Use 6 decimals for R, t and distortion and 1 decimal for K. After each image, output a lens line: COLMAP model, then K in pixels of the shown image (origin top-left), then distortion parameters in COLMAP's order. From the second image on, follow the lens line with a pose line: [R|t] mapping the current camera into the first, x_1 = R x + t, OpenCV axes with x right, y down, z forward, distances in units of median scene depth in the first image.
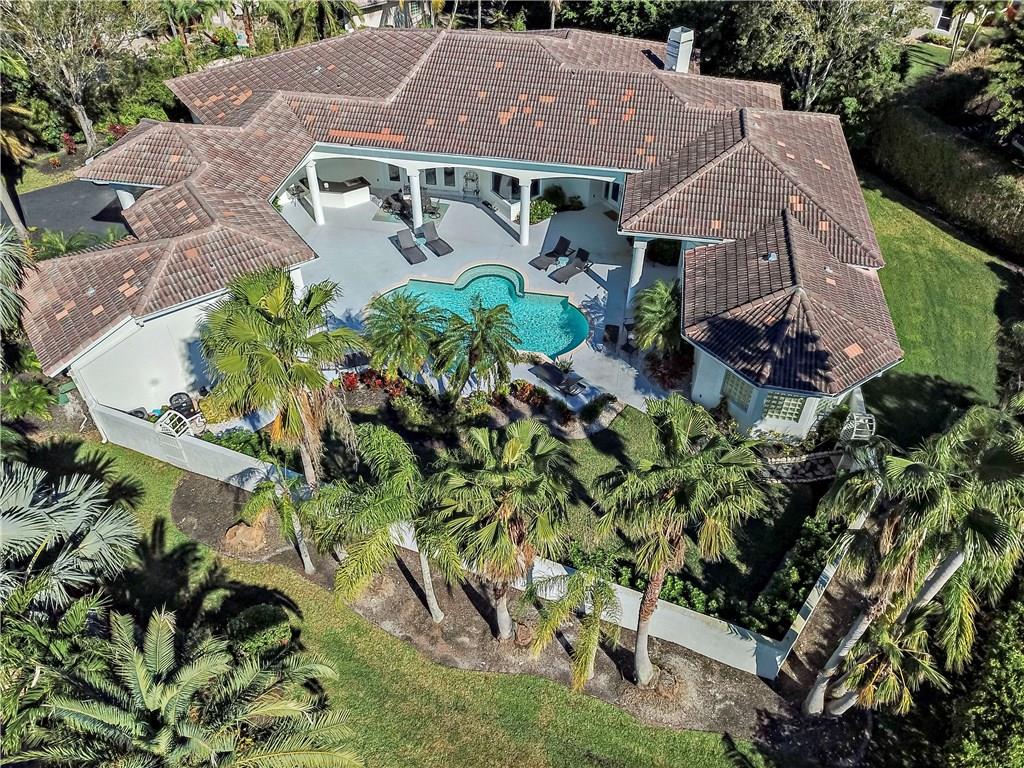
lens RADIAL K [[776.2, 0, 511.1], [0, 776.2, 385.2], [0, 0, 1]] dist [0.036996, -0.011322]
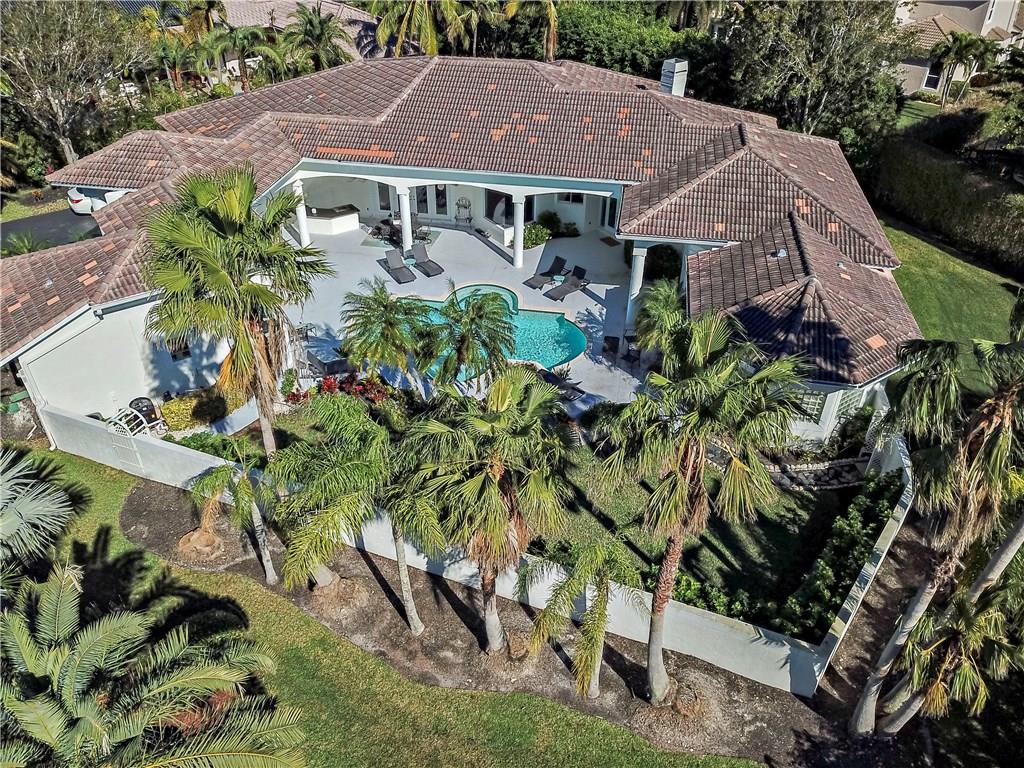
lens RADIAL K [[776.2, 0, 511.1], [0, 776.2, 383.5], [0, 0, 1]] dist [0.036996, -0.011322]
pose [[0.999988, -0.000938, 0.004812, 0.004902], [0.001497, 0.993059, -0.117610, 0.103826], [-0.004668, 0.117615, 0.993048, 0.089116]]
